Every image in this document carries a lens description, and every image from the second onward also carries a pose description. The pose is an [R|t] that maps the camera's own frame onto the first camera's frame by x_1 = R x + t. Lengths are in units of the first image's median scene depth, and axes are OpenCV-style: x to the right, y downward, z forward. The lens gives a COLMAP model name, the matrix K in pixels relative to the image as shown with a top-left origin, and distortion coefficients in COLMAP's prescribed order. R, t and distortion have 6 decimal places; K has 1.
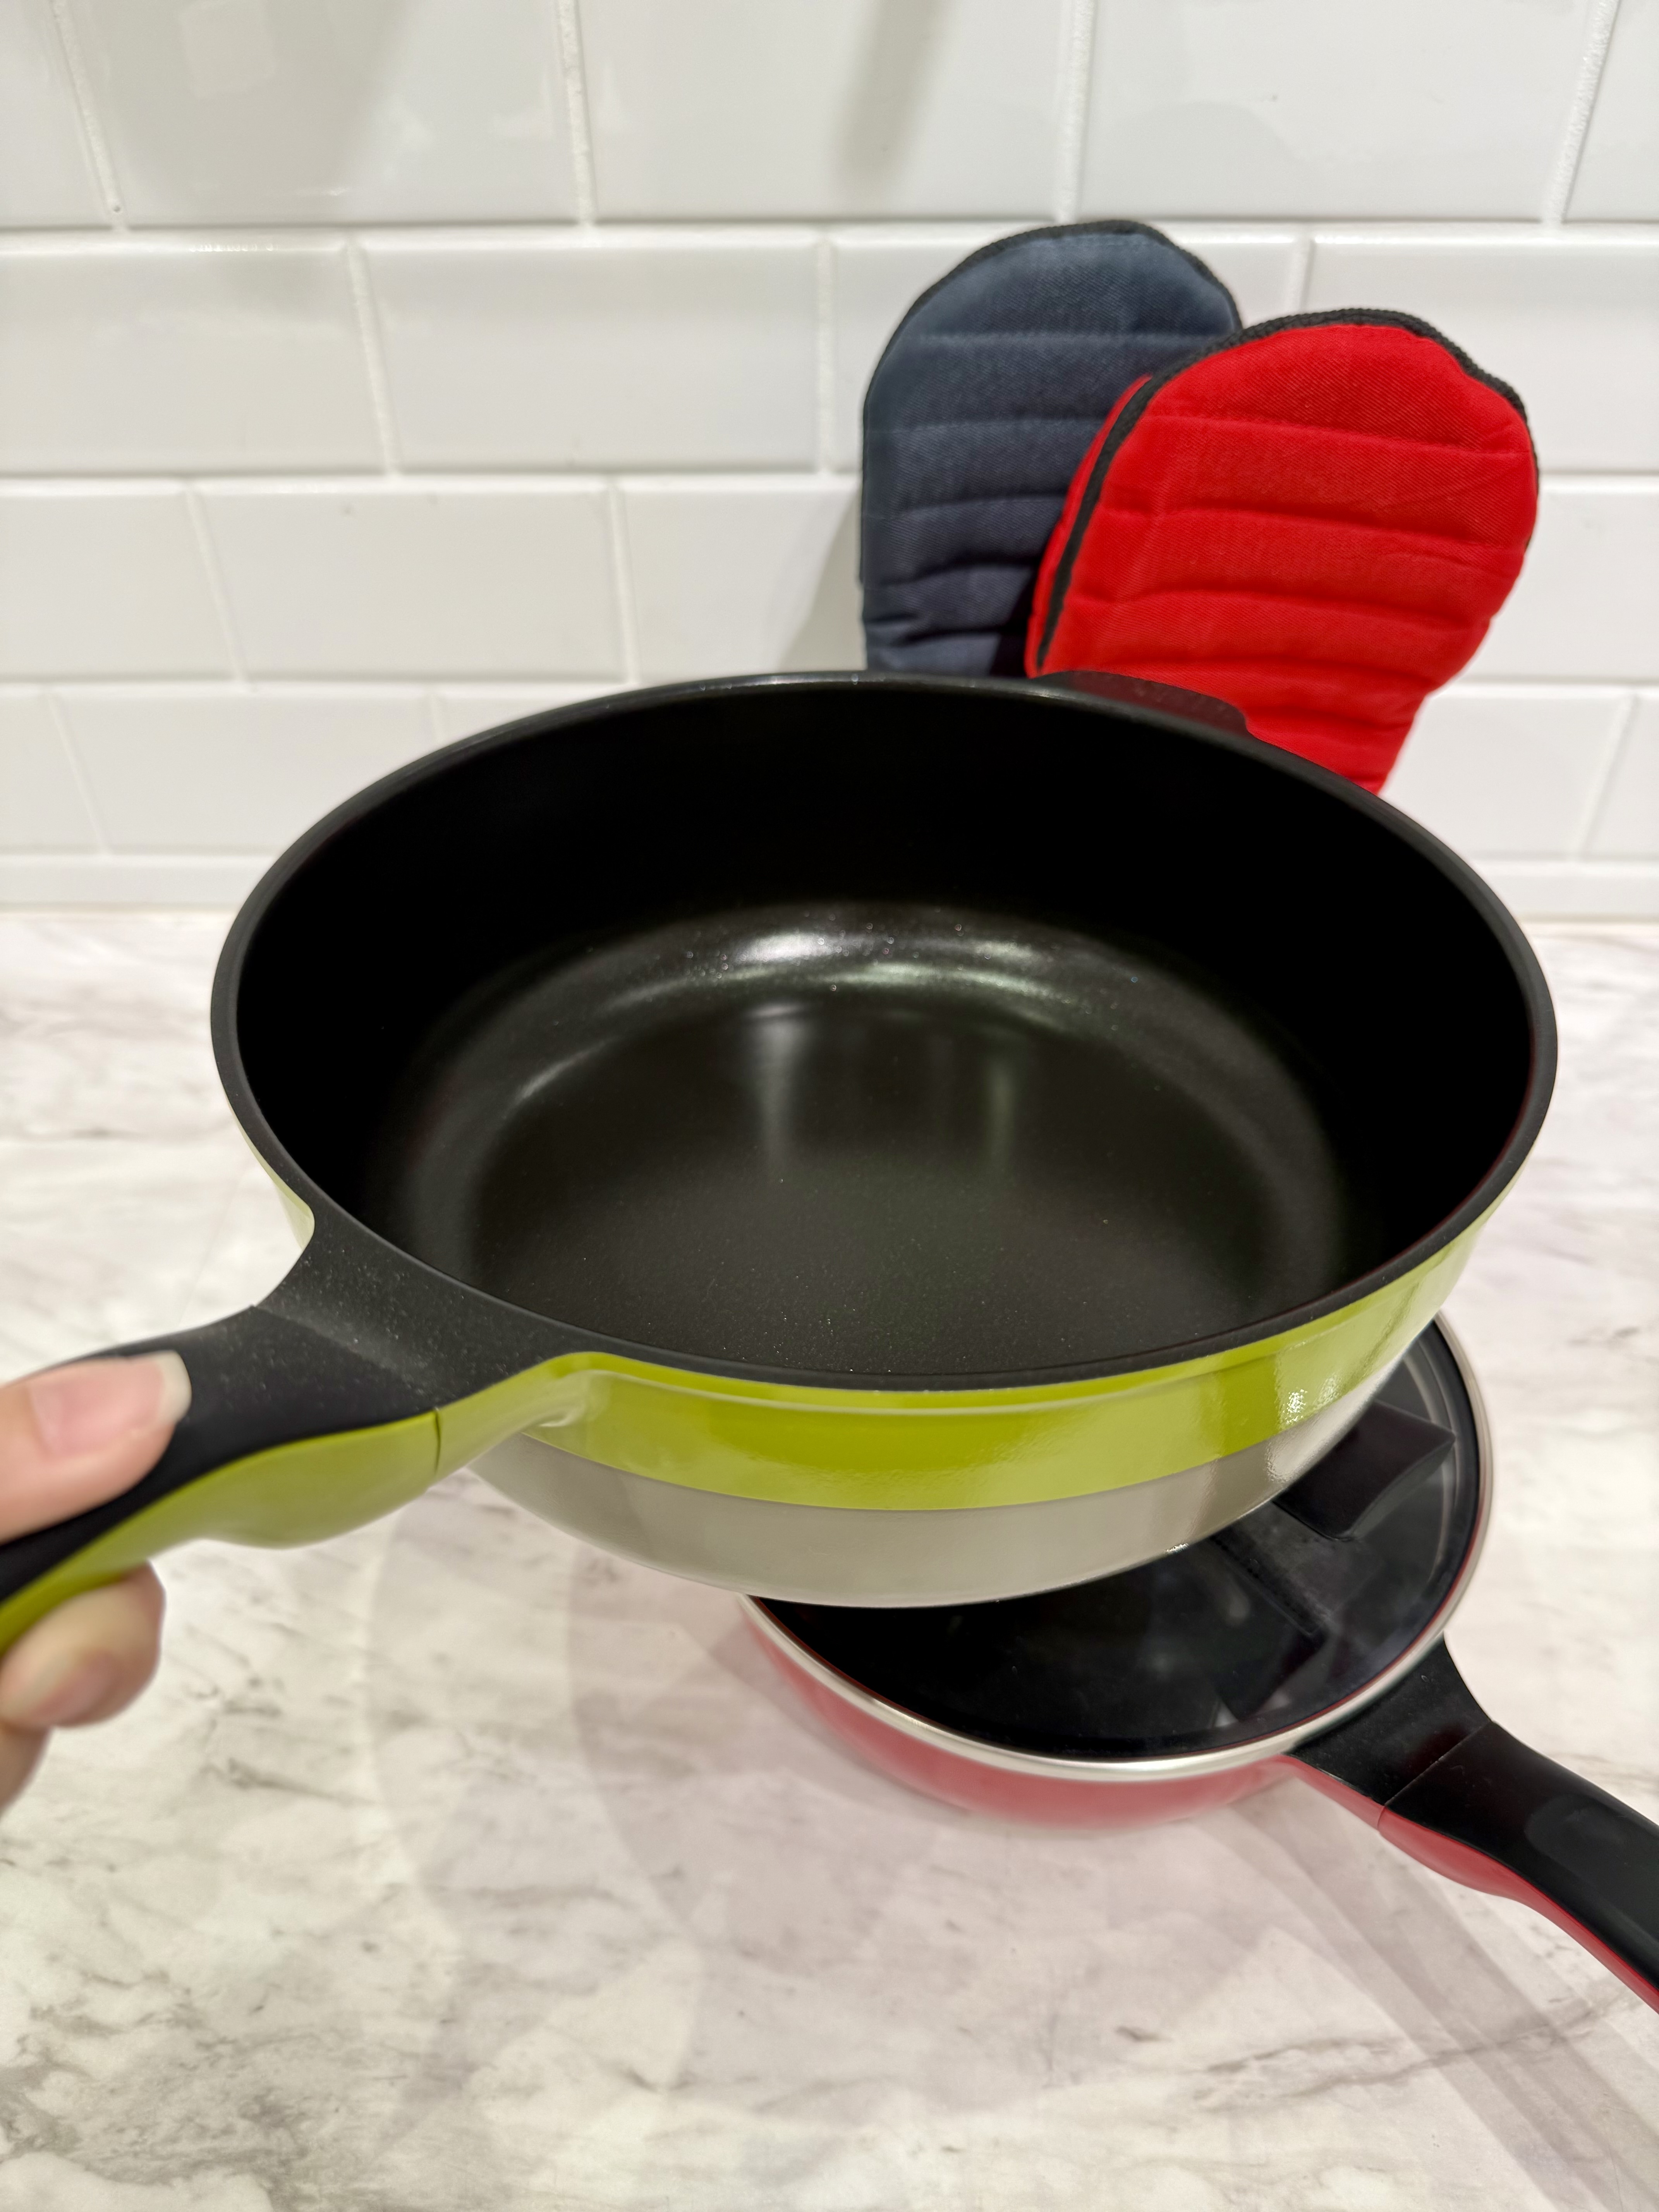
lens RADIAL K [[1650.4, 0, 831.2], [0, 1650.4, 1114.8], [0, 0, 1]] dist [-0.024931, -0.000783]
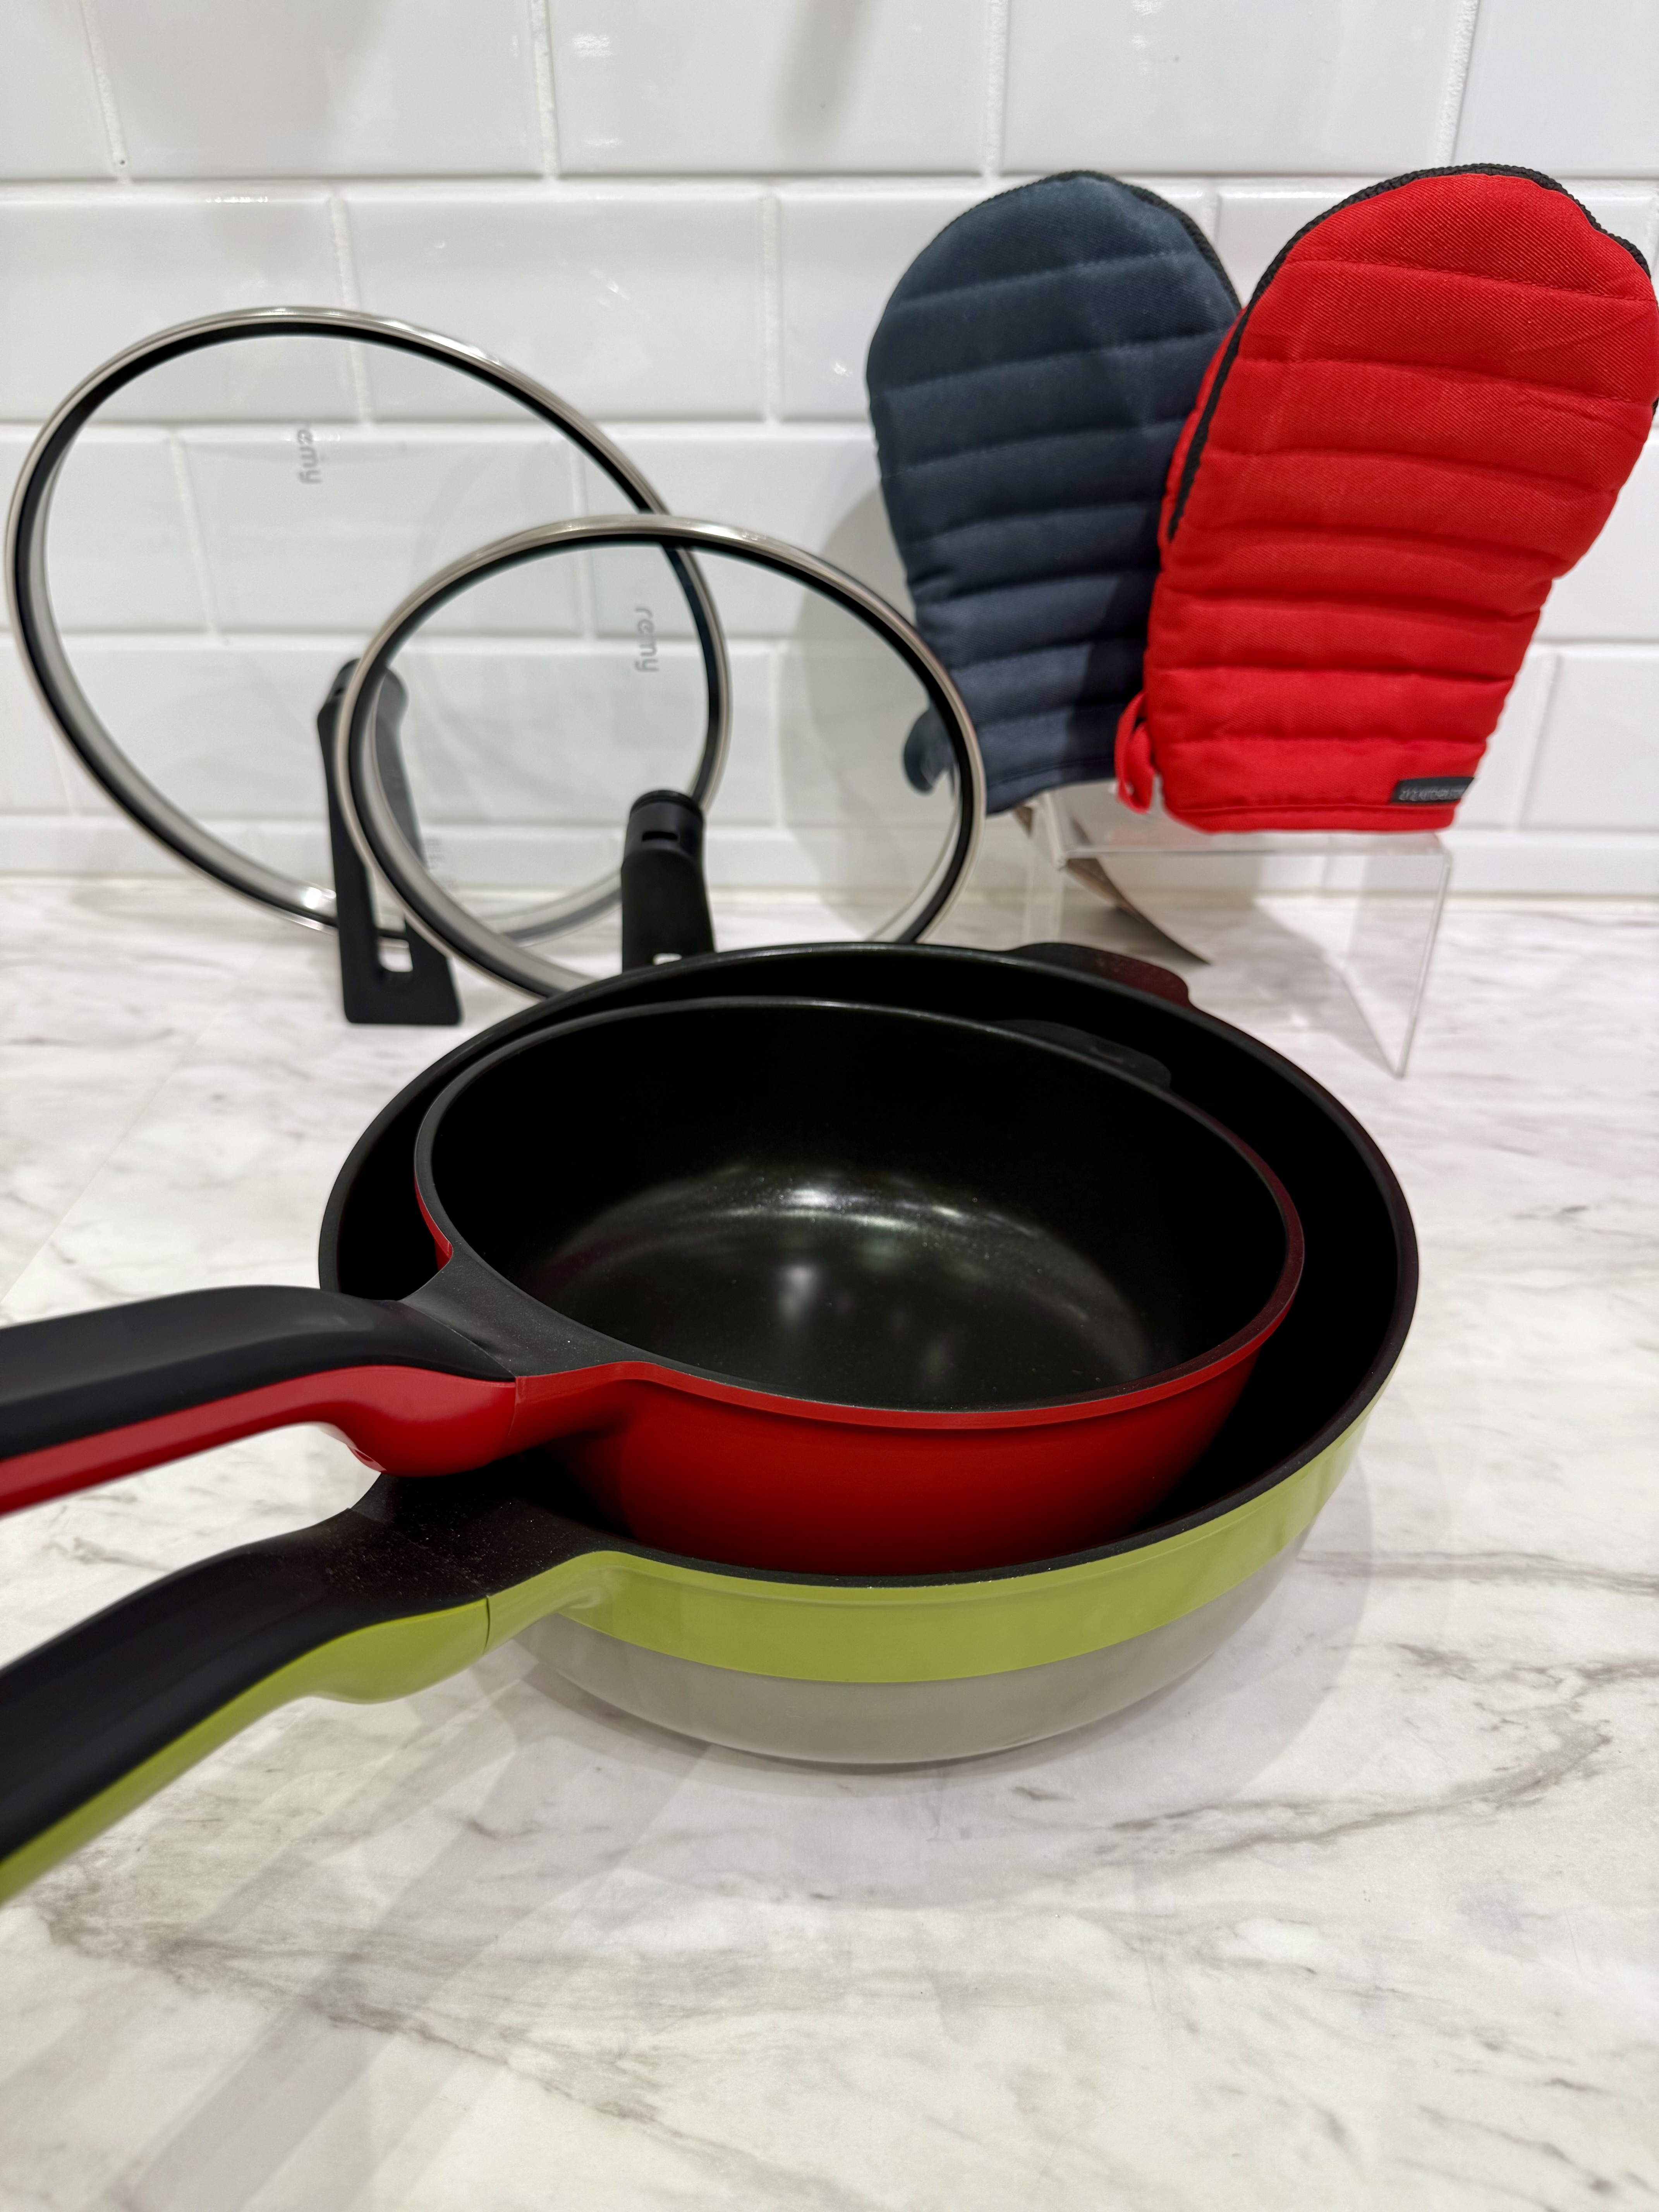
lens RADIAL K [[1644.4, 0, 838.4], [0, 1644.4, 1104.7], [0, 0, 1]] dist [-0.027625, 0.002350]
pose [[0.999901, 0.012994, -0.005455, 0.060240], [-0.013719, 0.986025, -0.166034, 0.259704], [0.003222, 0.166092, 0.986105, 0.038089]]
